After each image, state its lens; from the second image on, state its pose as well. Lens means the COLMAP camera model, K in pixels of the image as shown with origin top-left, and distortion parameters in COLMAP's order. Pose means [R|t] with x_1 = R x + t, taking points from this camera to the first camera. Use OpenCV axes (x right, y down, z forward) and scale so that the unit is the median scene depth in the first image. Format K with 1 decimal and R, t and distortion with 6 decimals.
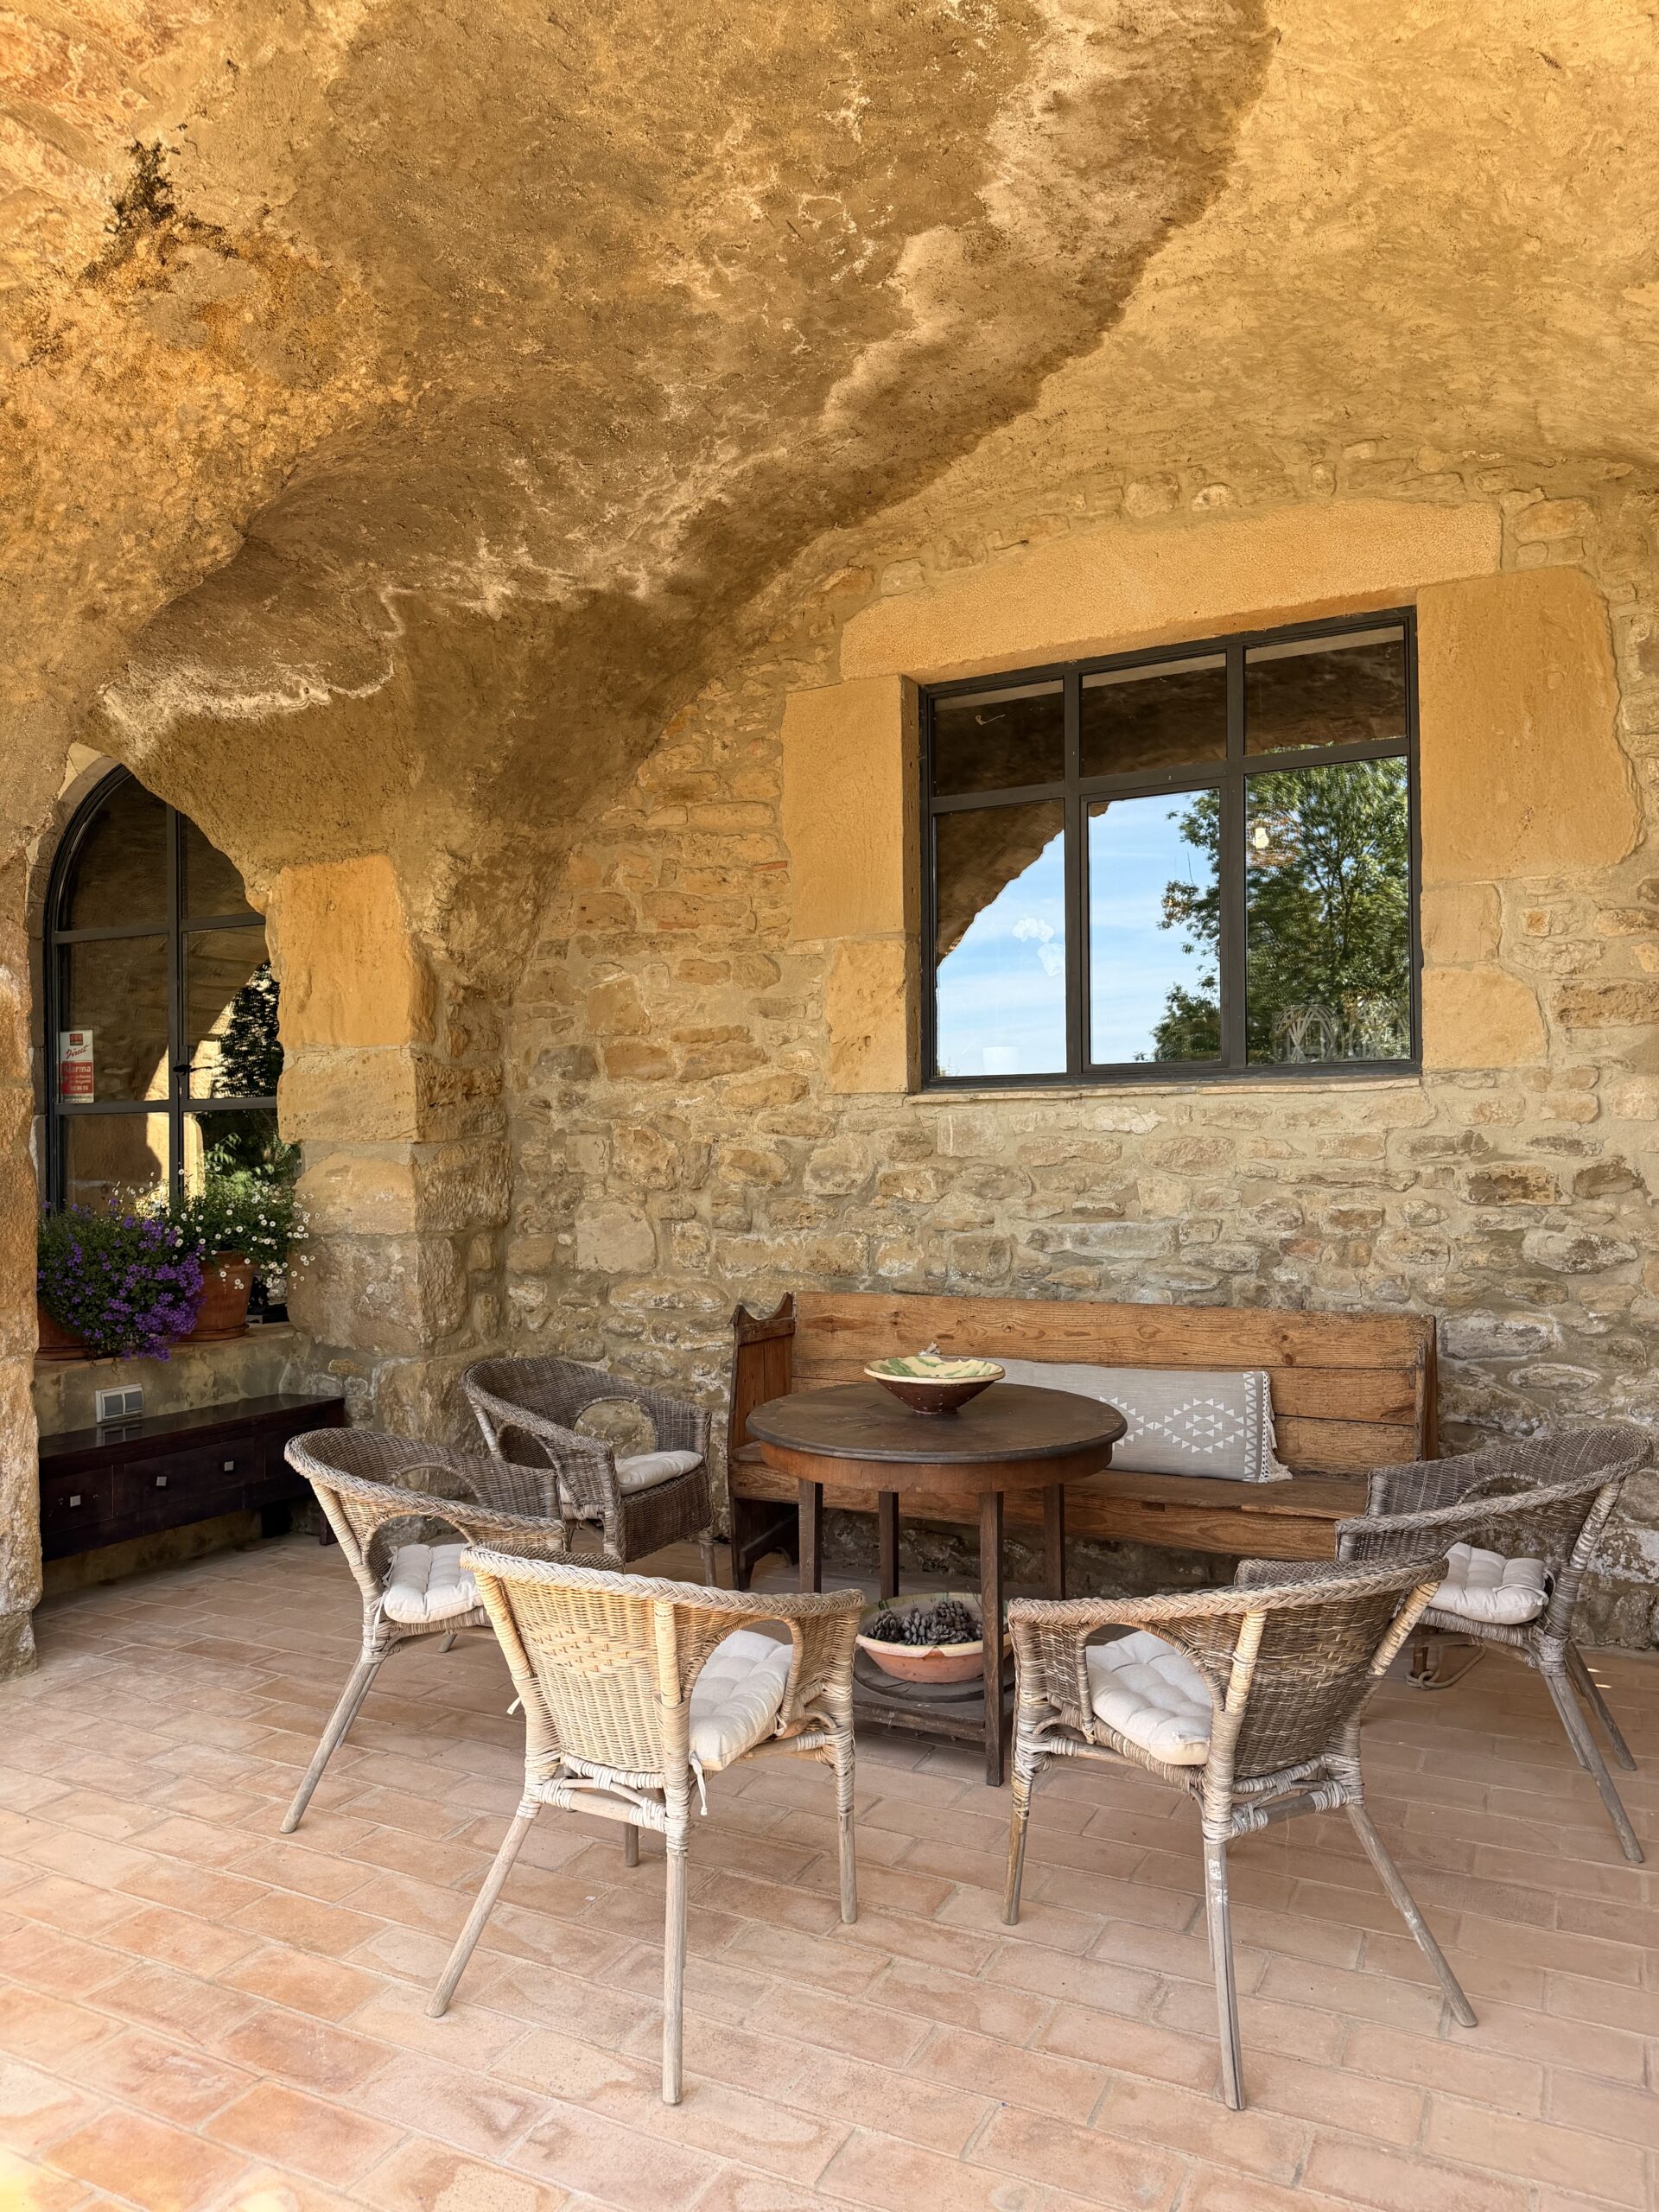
lens RADIAL K [[1582.4, 0, 868.8], [0, 1582.4, 1125.4], [0, 0, 1]] dist [0.068435, -0.088817]
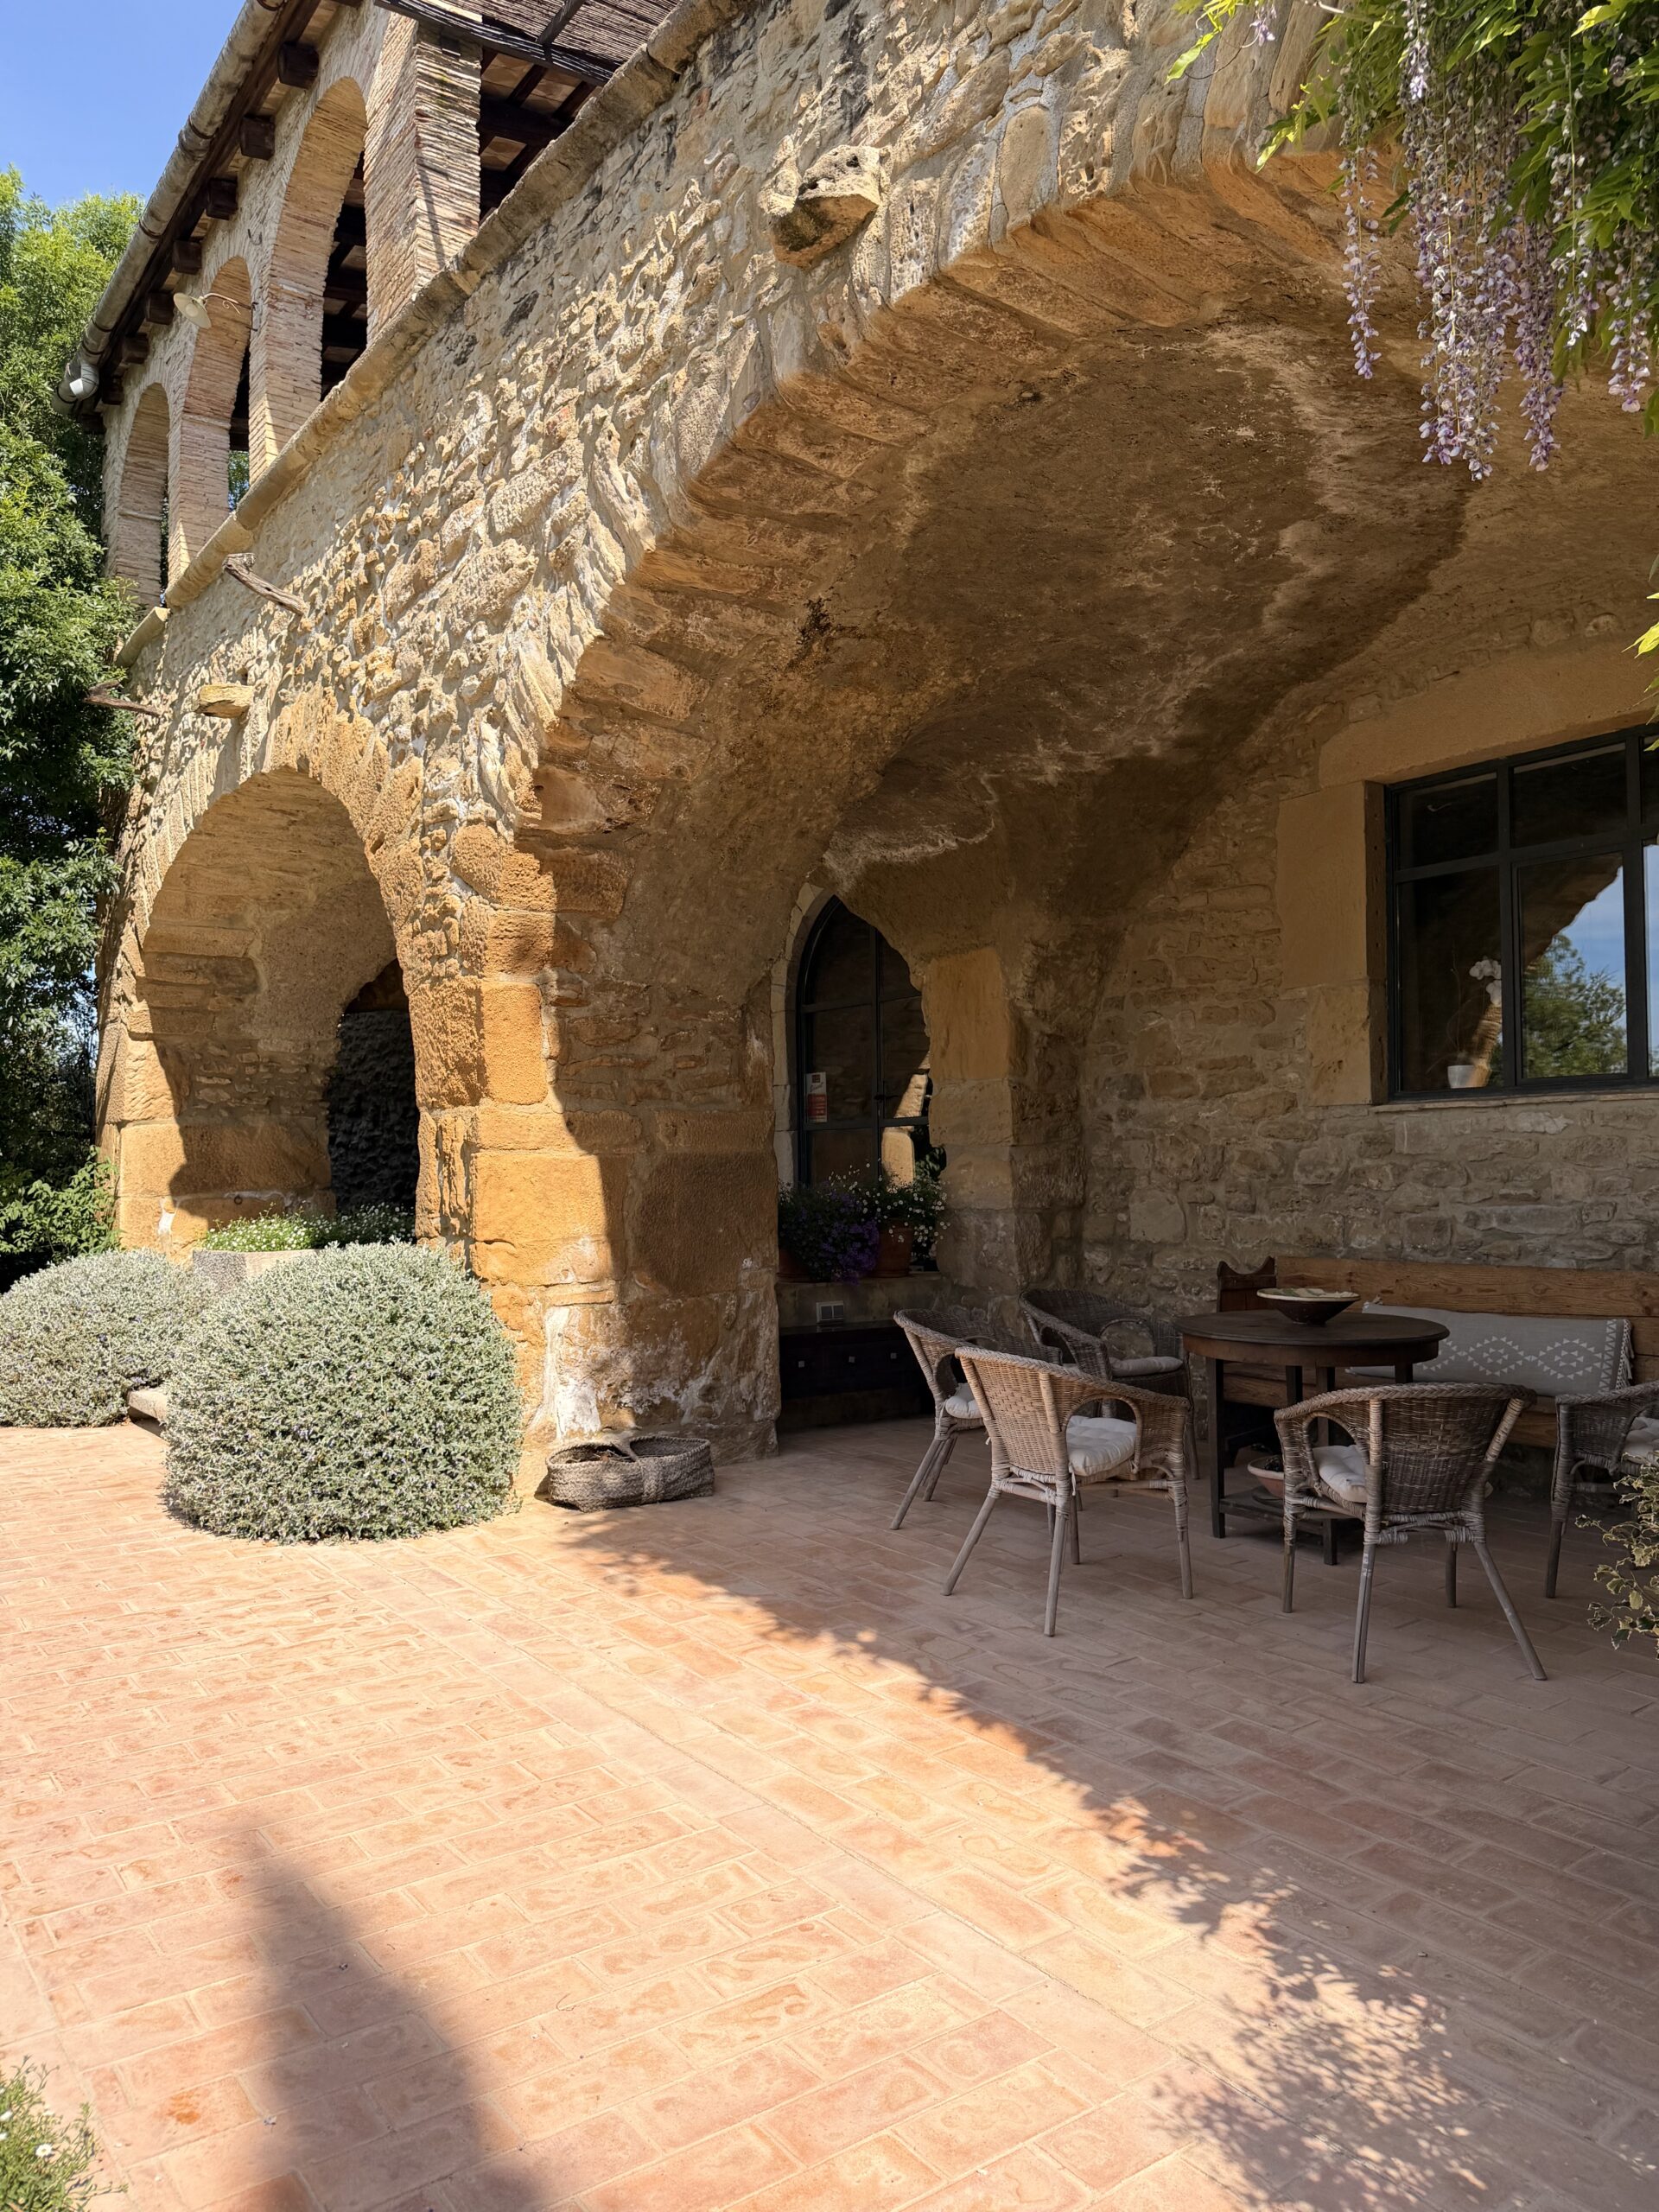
lens RADIAL K [[1582.4, 0, 832.7], [0, 1582.4, 1128.3], [0, 0, 1]] dist [0.068435, -0.088817]
pose [[0.889363, -0.009946, -0.457093, 0.271107], [0.003924, 0.999893, -0.014122, 0.018265], [0.457185, 0.010766, 0.889307, -0.419623]]
